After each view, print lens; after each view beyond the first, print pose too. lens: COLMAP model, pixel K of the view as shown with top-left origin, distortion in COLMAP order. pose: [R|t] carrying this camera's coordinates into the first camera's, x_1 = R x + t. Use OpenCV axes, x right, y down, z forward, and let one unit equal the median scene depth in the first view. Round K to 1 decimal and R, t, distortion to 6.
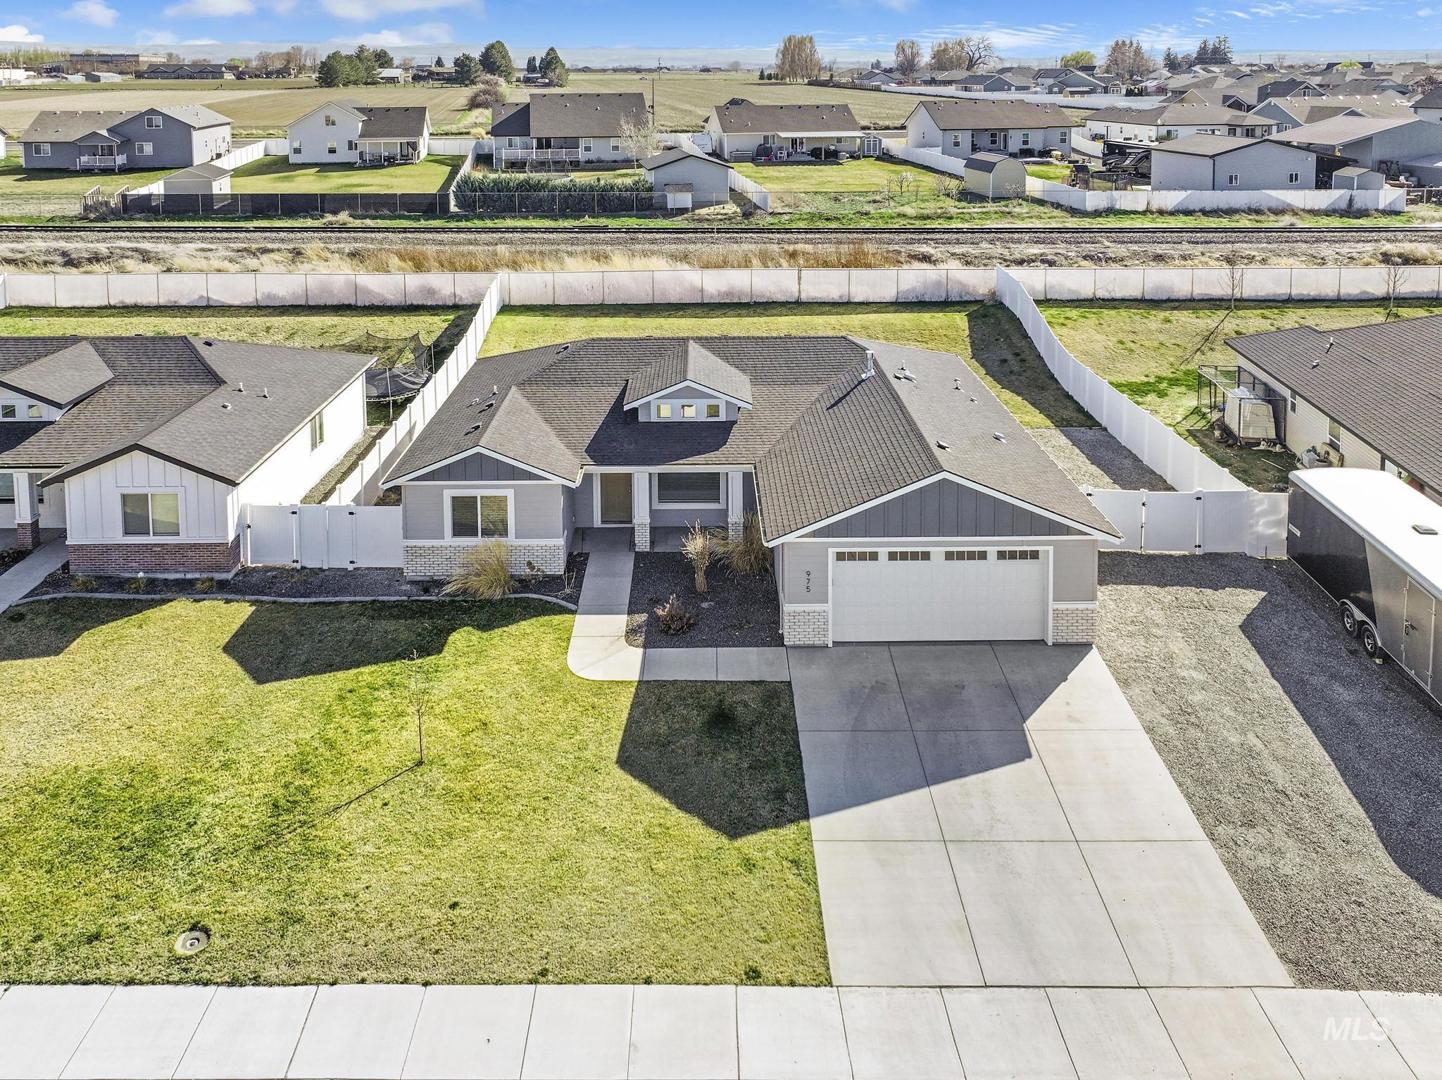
lens RADIAL K [[1119.8, 0, 711.3], [0, 1119.8, 145.2], [0, 0, 1]] dist [-0.001539, 0.002674]
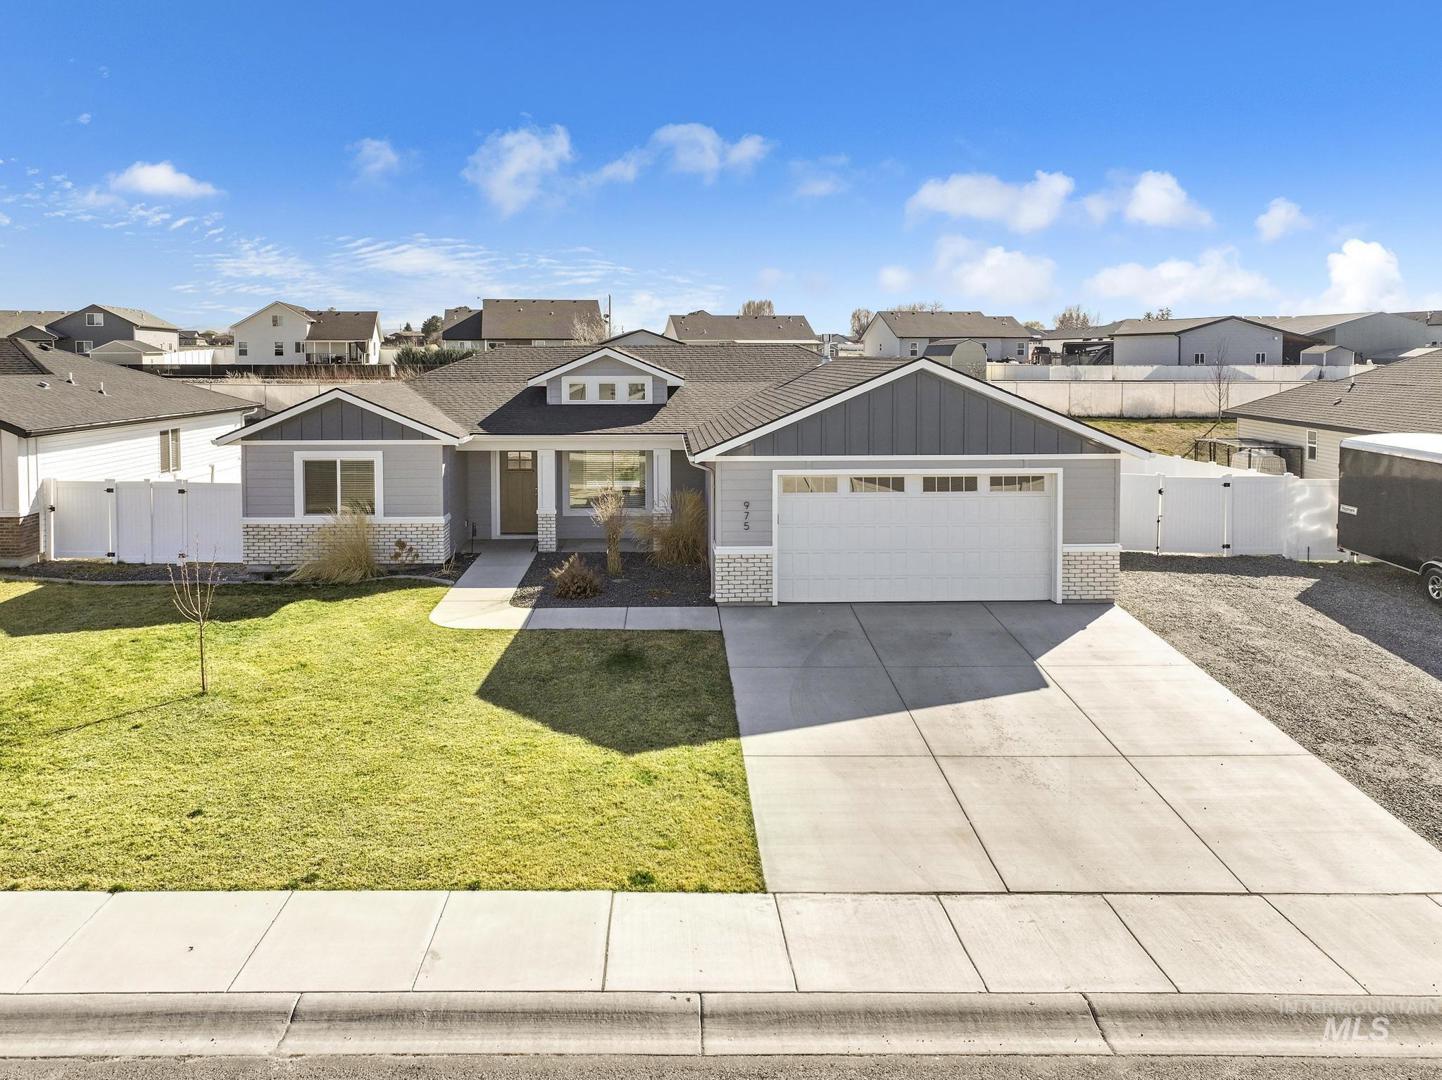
lens RADIAL K [[1076.6, 0, 689.6], [0, 1076.6, 376.8], [0, 0, 1]] dist [-0.001260, 0.003816]
pose [[0.999907, 0.002560, 0.013426, 0.037863], [-0.001918, 0.998865, -0.047585, 0.331662], [-0.013532, 0.047554, 0.998777, 0.258568]]
